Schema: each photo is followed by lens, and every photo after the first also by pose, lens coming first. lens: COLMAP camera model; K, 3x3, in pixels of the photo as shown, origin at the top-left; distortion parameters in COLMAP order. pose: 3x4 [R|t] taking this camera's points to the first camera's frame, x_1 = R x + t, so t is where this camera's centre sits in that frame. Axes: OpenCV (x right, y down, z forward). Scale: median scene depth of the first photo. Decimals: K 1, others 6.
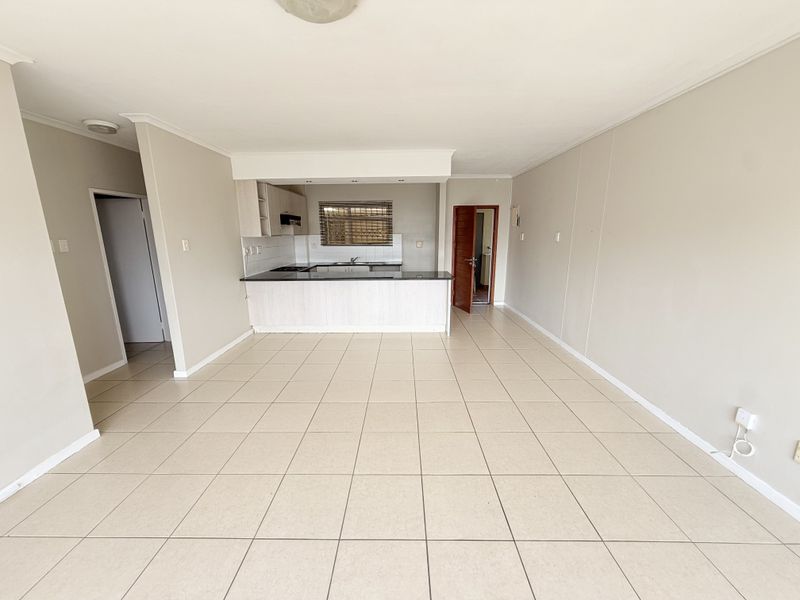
lens RADIAL K [[318.9, 0, 398.3], [0, 318.9, 299.9], [0, 0, 1]] dist [0.000127, -0.000163]
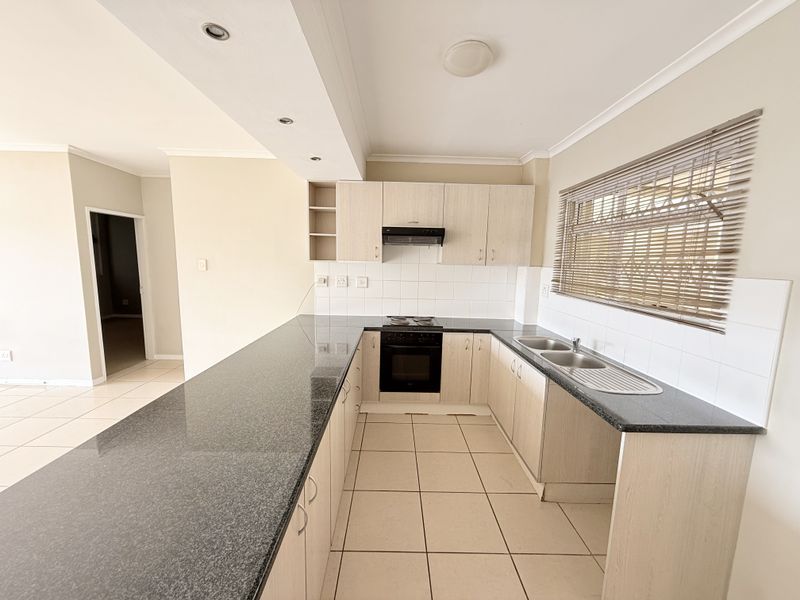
lens RADIAL K [[318.9, 0, 396.8], [0, 318.9, 300.9], [0, 0, 1]] dist [0.000127, -0.000163]
pose [[0.028538, 0.139982, -0.989743, 0.206607], [-0.233926, 0.963586, 0.129538, -0.192087], [0.971835, 0.227830, 0.060244, 0.895432]]
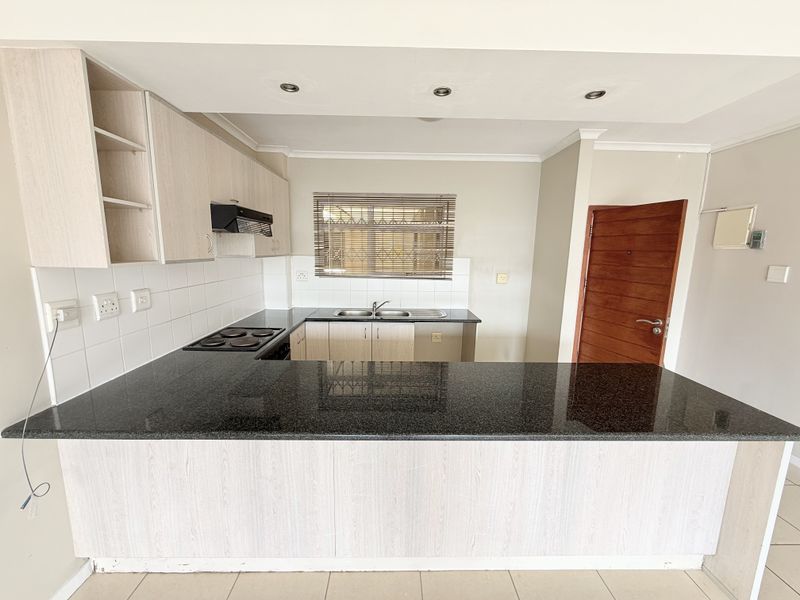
lens RADIAL K [[318.9, 0, 398.8], [0, 318.9, 301.9], [0, 0, 1]] dist [0.000127, -0.000163]
pose [[0.999126, 0.017923, 0.037751, -0.143946], [-0.016103, 0.998720, -0.047957, -0.122346], [-0.038562, 0.047307, 0.998136, 0.550998]]
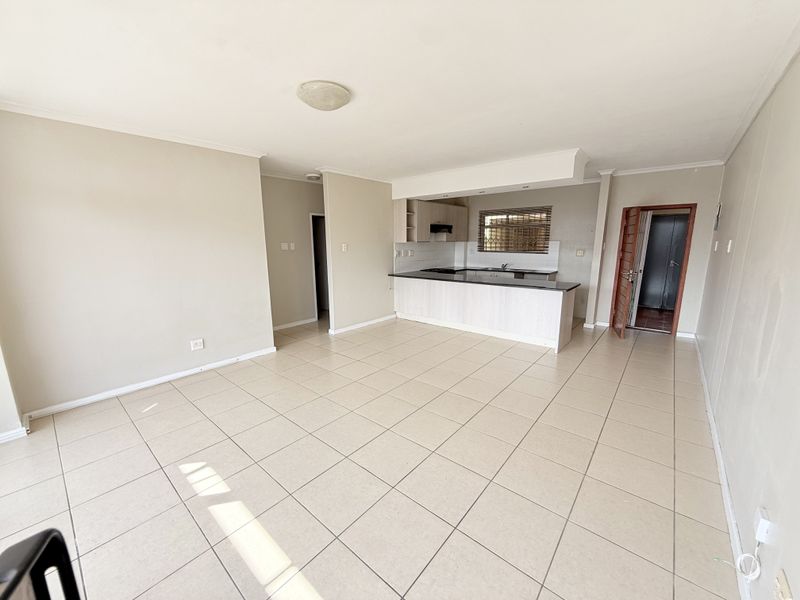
lens RADIAL K [[318.9, 0, 397.8], [0, 318.9, 300.3], [0, 0, 1]] dist [0.000127, -0.000163]
pose [[0.770371, 0.120913, -0.626026, 0.283967], [-0.133770, 0.990652, 0.026723, 0.000520], [0.623406, 0.063157, 0.779344, 0.001590]]
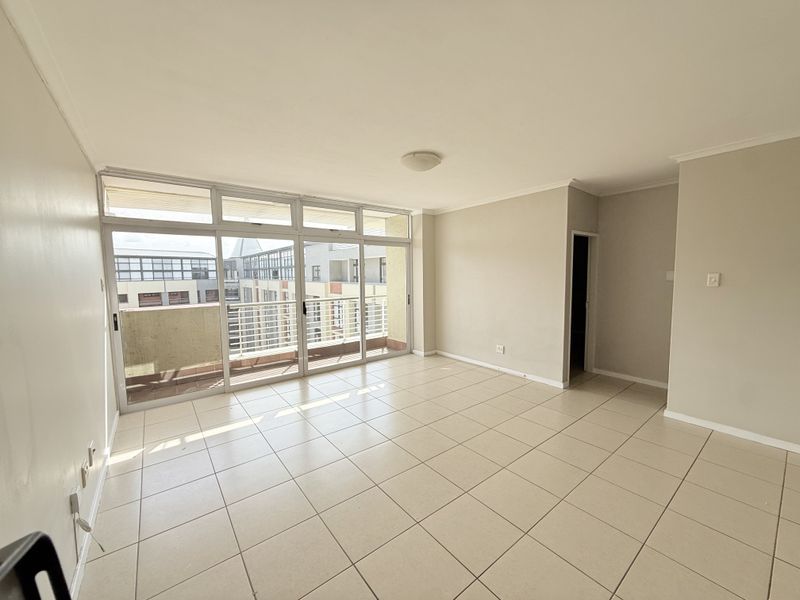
lens RADIAL K [[318.9, 0, 396.9], [0, 318.9, 299.9], [0, 0, 1]] dist [0.000127, -0.000163]
pose [[-0.784441, 0.072184, -0.615988, 0.296306], [-0.111078, 0.960793, 0.254044, -0.139034], [0.610175, 0.267706, -0.745668, 0.652037]]
